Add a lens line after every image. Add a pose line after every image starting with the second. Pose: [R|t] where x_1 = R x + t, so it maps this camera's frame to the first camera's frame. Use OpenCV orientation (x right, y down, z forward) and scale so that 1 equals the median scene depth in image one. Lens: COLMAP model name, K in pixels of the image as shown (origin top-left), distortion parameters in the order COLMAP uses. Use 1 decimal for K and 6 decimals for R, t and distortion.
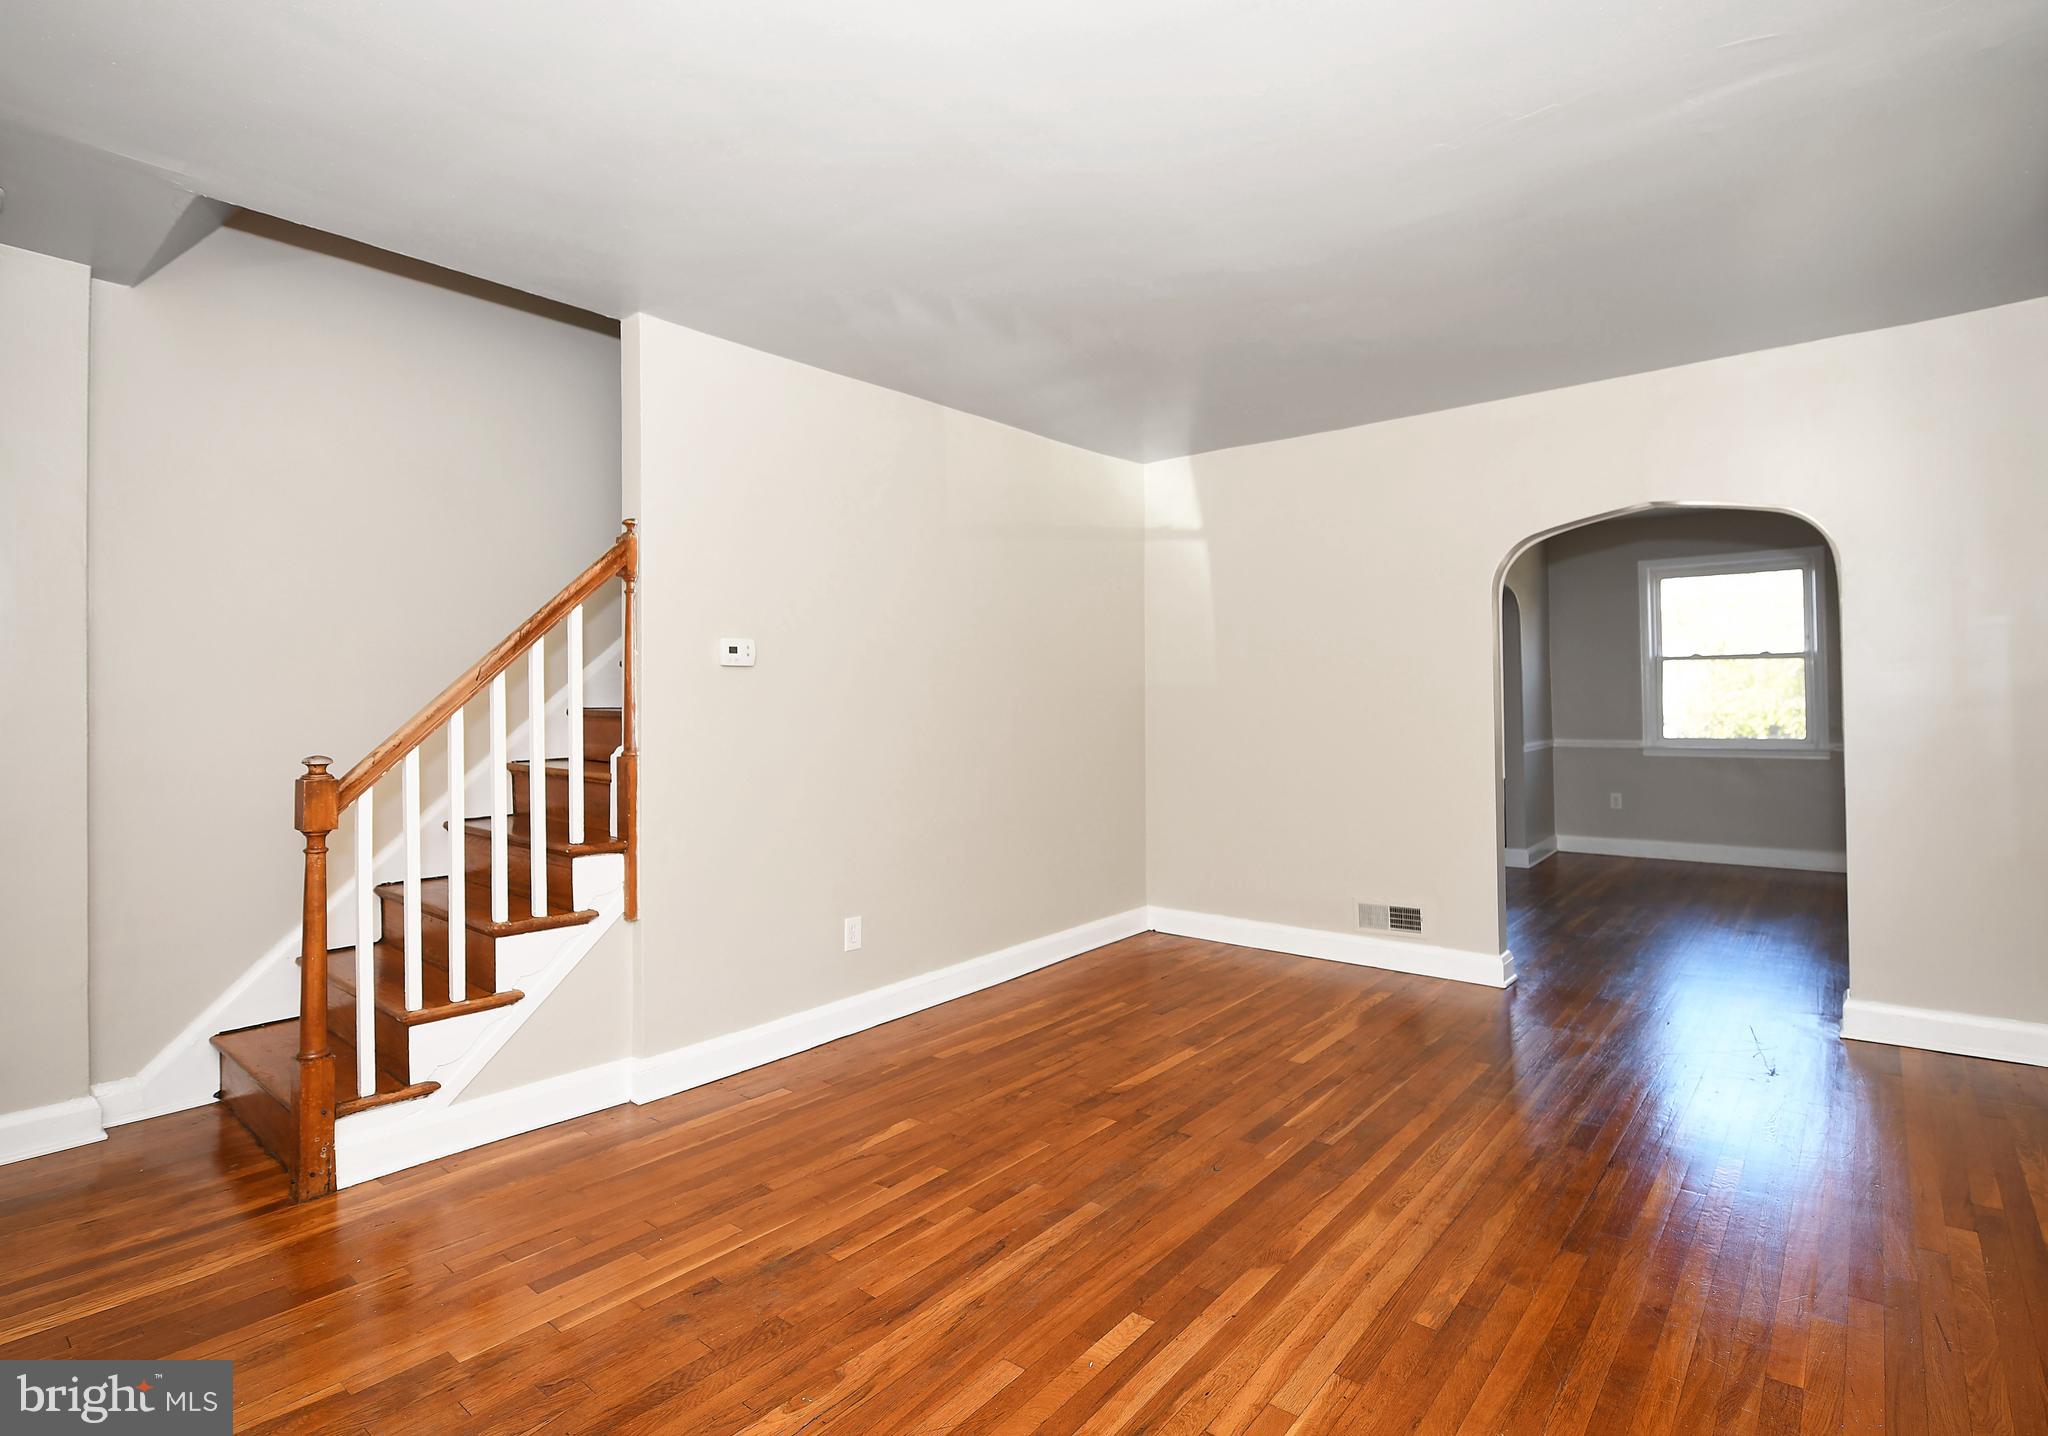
lens RADIAL K [[993.7, 0, 1050.3], [0, 993.7, 733.4], [0, 0, 1]] dist [-0.002144, -0.000178]
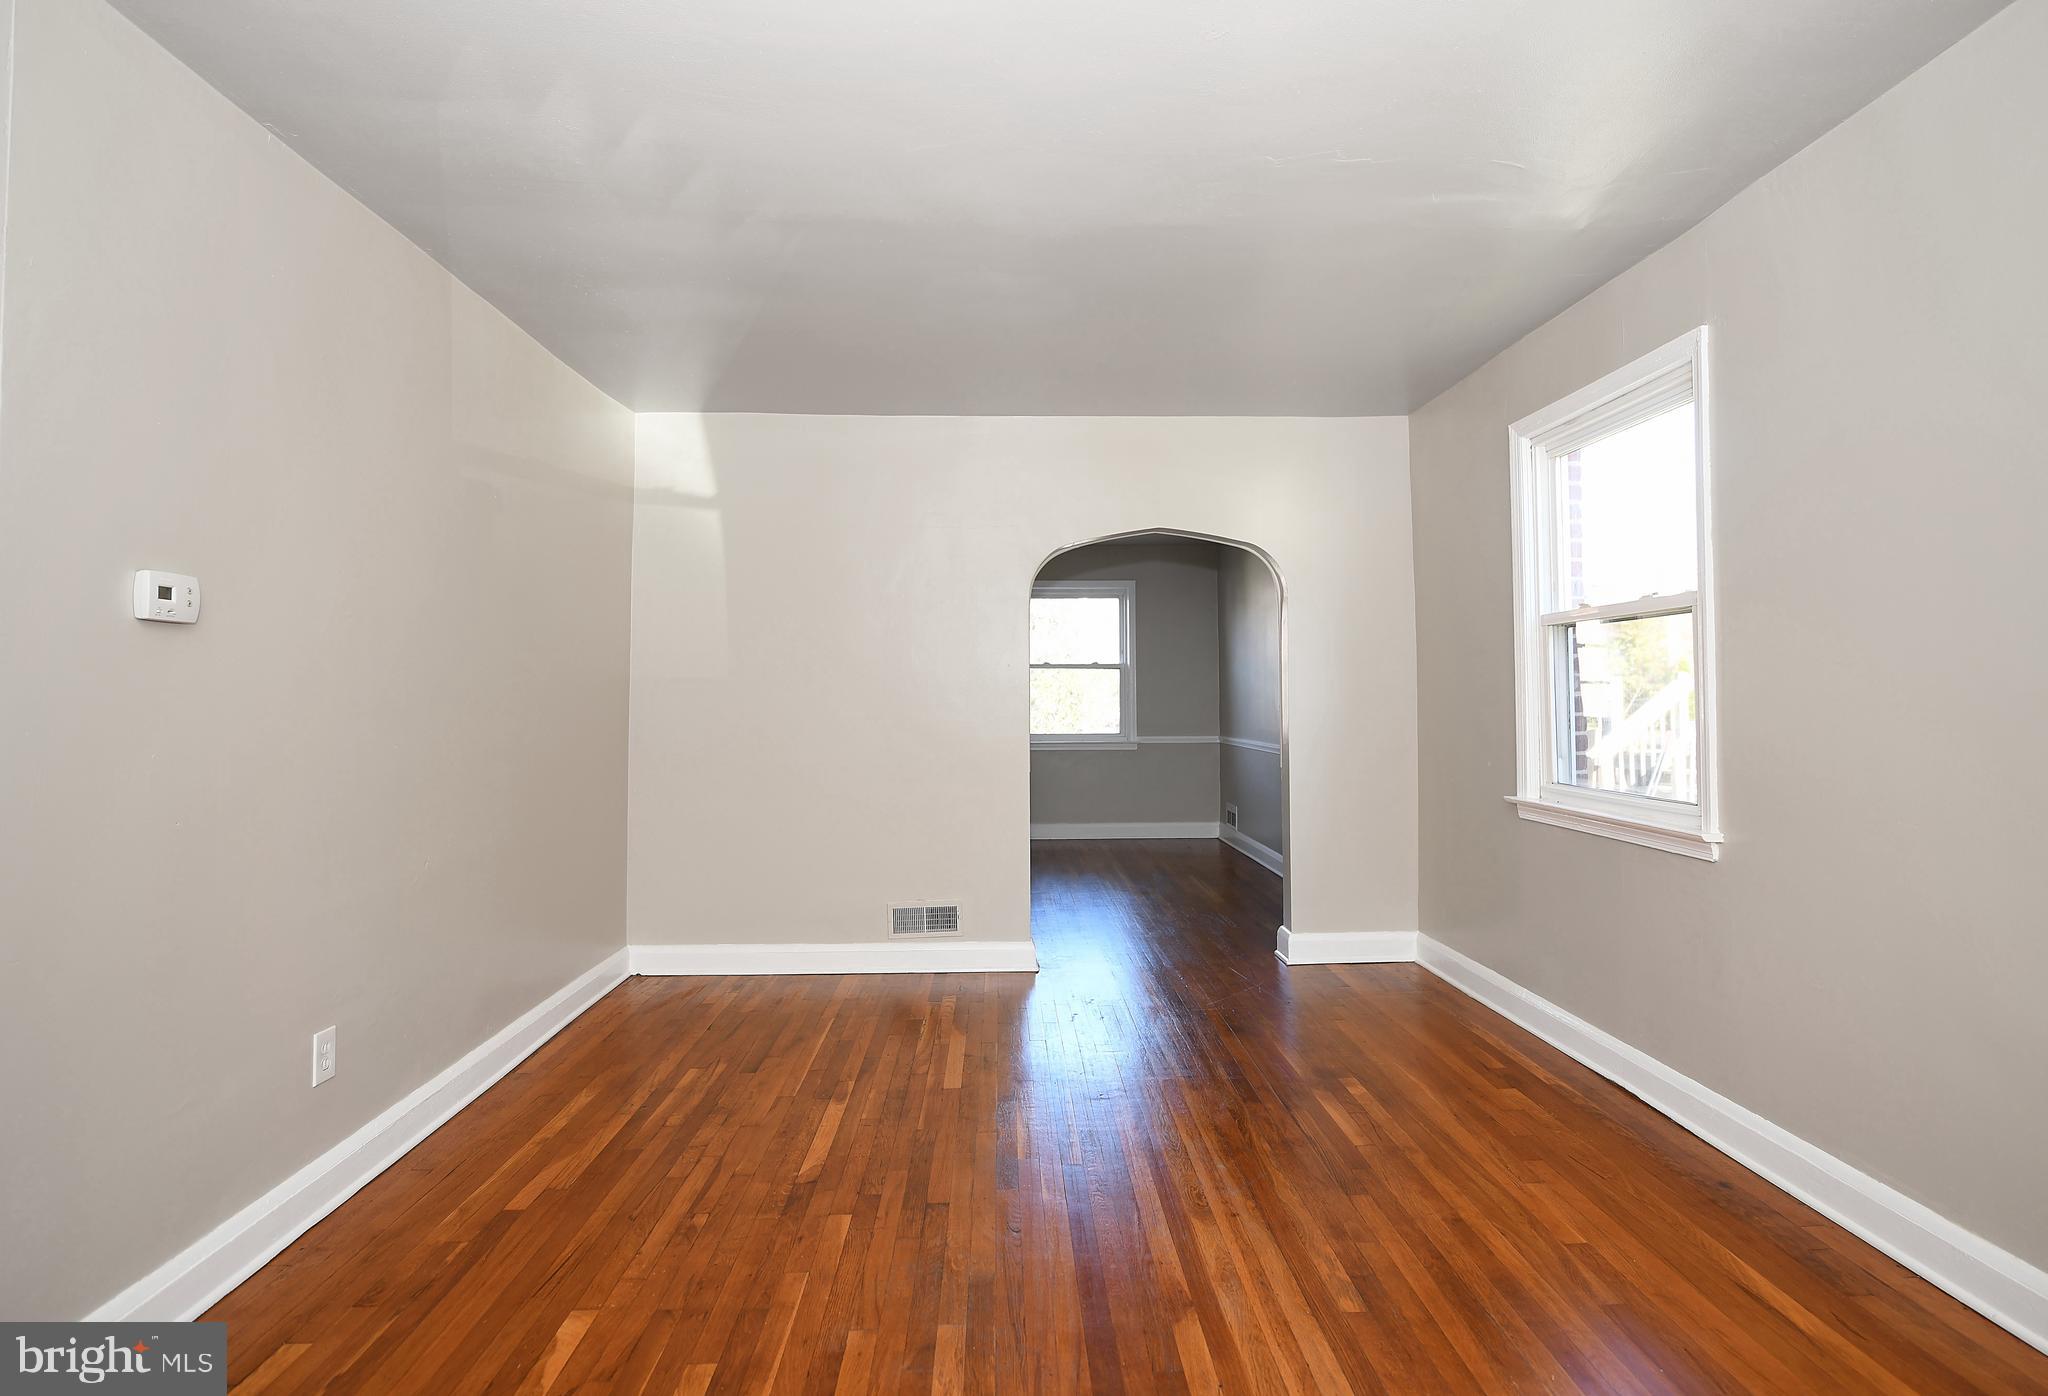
lens RADIAL K [[1001.3, 0, 1024.0], [0, 1001.3, 698.0], [0, 0, 1]] dist [-0.003166, -0.000510]
pose [[0.759496, 0.009383, 0.650444, -0.346521], [0.016202, 0.999313, -0.033334, 0.003210], [-0.650310, 0.035856, 0.758822, 0.275317]]
